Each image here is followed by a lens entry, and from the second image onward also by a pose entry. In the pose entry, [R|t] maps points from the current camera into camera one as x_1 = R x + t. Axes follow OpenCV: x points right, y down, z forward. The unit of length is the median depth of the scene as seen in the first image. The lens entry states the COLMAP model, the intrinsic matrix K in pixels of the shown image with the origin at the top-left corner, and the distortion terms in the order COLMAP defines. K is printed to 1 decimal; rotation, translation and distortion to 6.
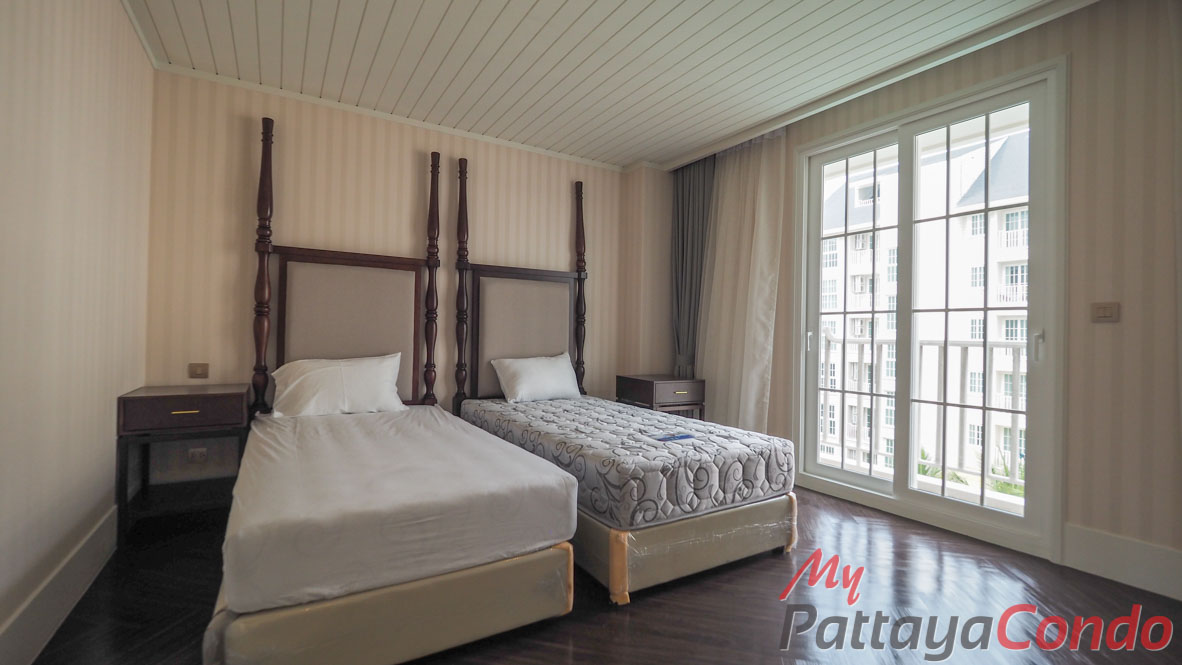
lens RADIAL K [[501.7, 0, 571.5], [0, 501.7, 330.2], [0, 0, 1]] dist [-0.000910, -0.000236]
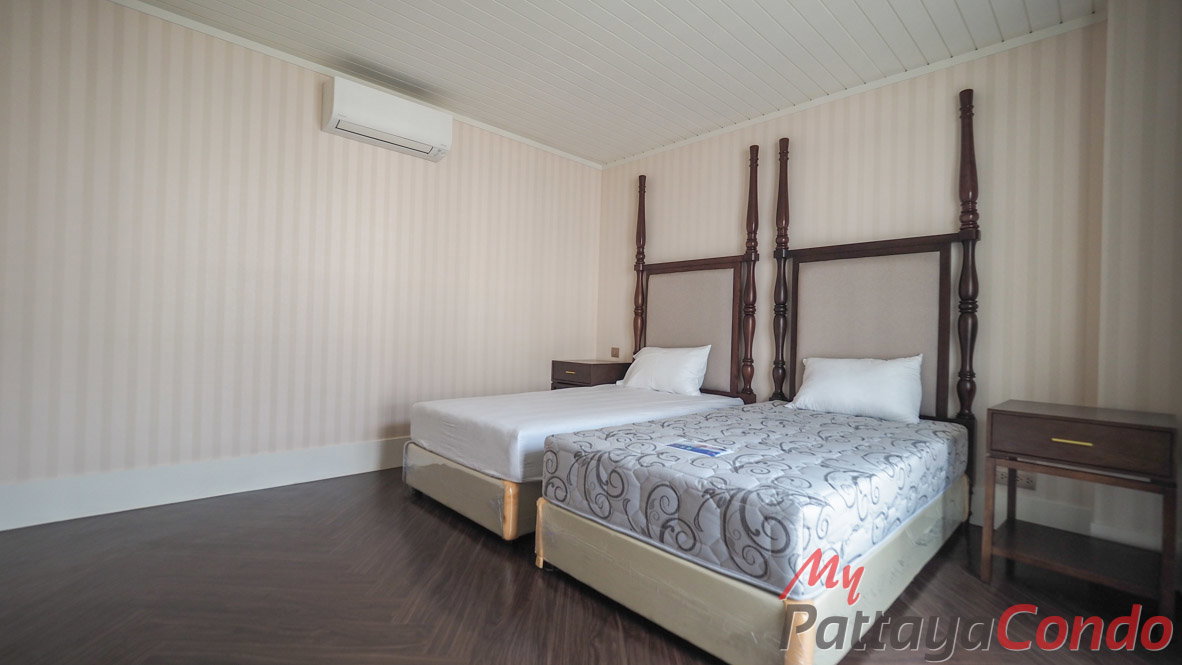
lens RADIAL K [[501.7, 0, 571.5], [0, 501.7, 330.2], [0, 0, 1]] dist [-0.000910, -0.000236]
pose [[0.208762, -0.015141, -0.977849, 0.721077], [-0.020271, 0.999598, -0.019806, 0.044010], [0.977756, 0.023956, 0.208371, 0.521973]]
